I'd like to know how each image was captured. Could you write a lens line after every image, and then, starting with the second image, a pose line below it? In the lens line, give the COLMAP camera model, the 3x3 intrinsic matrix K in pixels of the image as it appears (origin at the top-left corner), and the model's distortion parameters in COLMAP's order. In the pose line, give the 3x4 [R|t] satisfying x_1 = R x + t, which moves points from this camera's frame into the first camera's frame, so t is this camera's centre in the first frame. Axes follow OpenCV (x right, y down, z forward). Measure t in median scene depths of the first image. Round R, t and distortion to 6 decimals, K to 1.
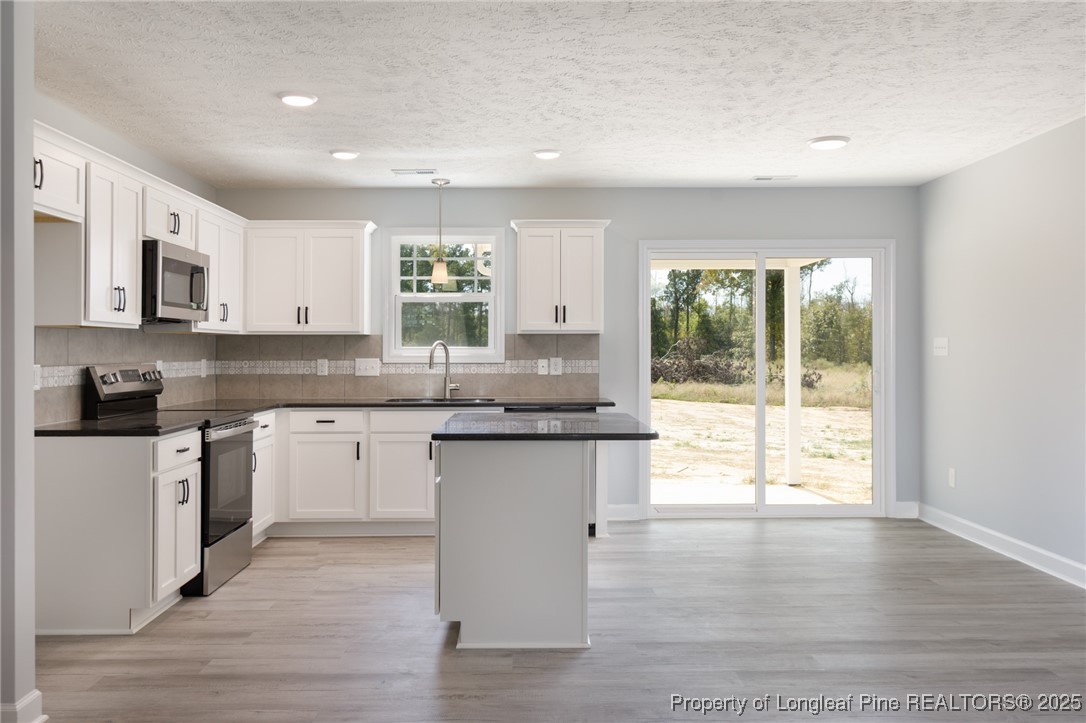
lens RADIAL K [[912.0, 0, 540.1], [0, 912.0, 350.1], [0, 0, 1]] dist [-0.008256, -0.002249]
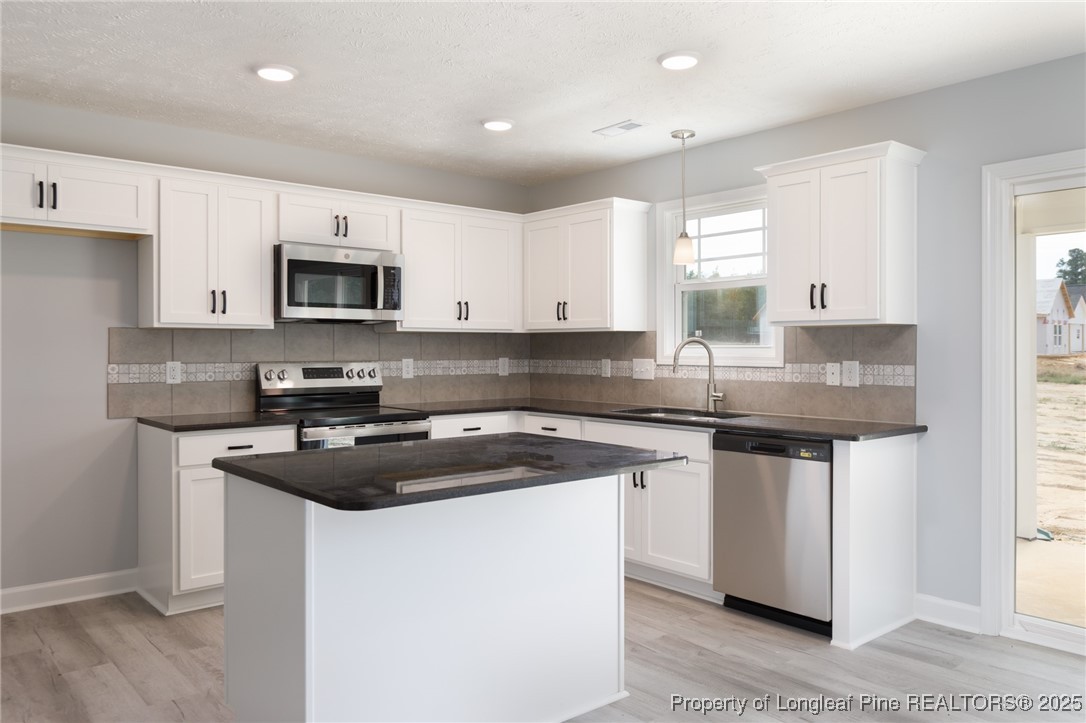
lens RADIAL K [[804.8, 0, 544.5], [0, 804.8, 355.9], [0, 0, 1]] dist [0.004548, -0.002828]
pose [[0.634555, 0.008697, -0.772829, 0.338736], [-0.000193, 0.999938, 0.011094, -0.001951], [0.772878, -0.006891, 0.634517, 0.449467]]
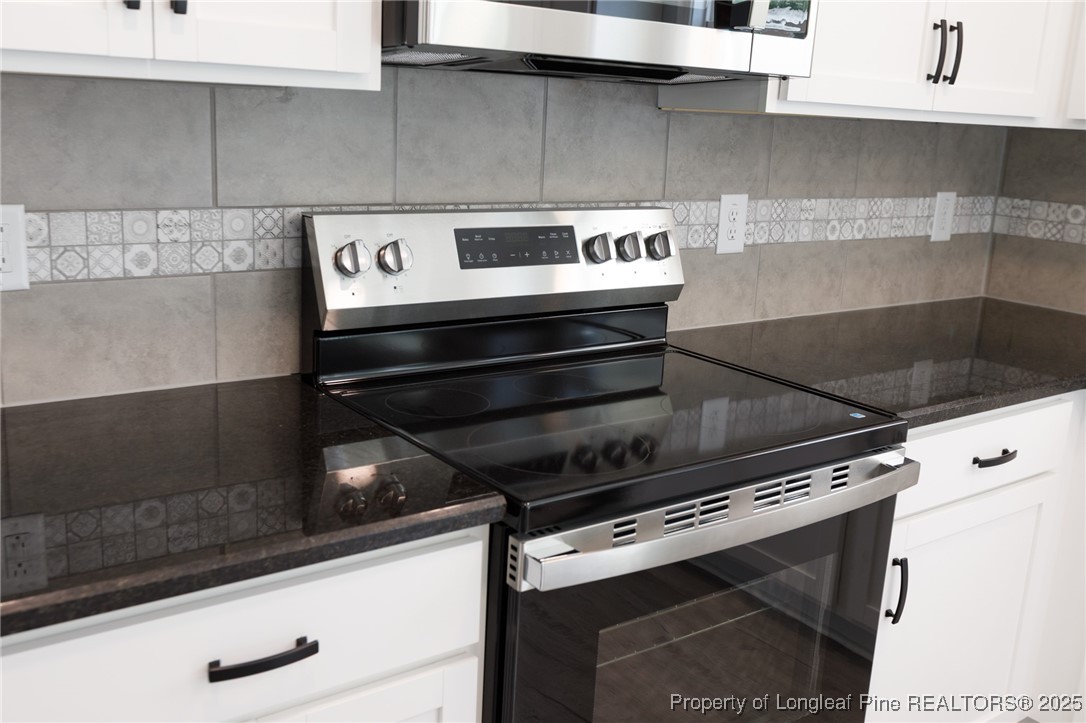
lens RADIAL K [[1043.5, 0, 540.9], [0, 1043.5, 353.5], [0, 0, 1]] dist [-0.006579, 0.000000]
pose [[0.570924, 0.216720, -0.791882, -0.110604], [-0.049034, 0.971810, 0.230610, -0.015116], [0.819537, -0.092832, 0.565457, 0.597626]]
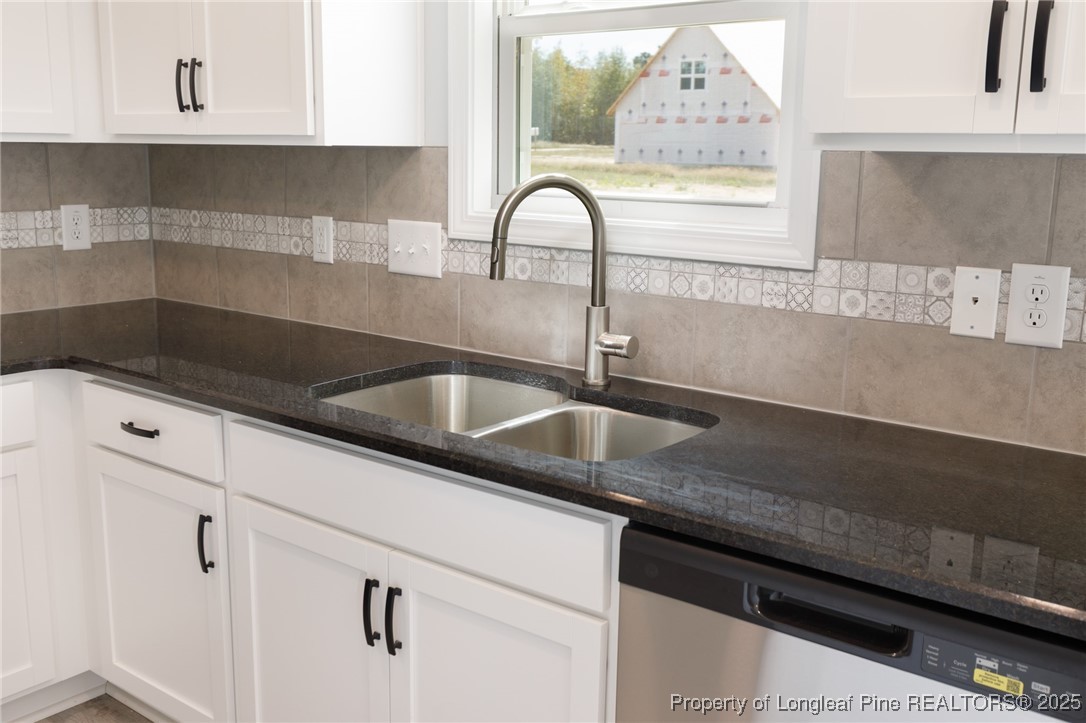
lens RADIAL K [[1044.9, 0, 534.7], [0, 1044.9, 353.2], [0, 0, 1]] dist [-0.013087, 0.000000]
pose [[0.768505, 0.134514, -0.625544, 0.082480], [-0.015670, 0.981316, 0.191766, -0.016538], [0.639652, -0.137570, 0.756254, 0.743519]]
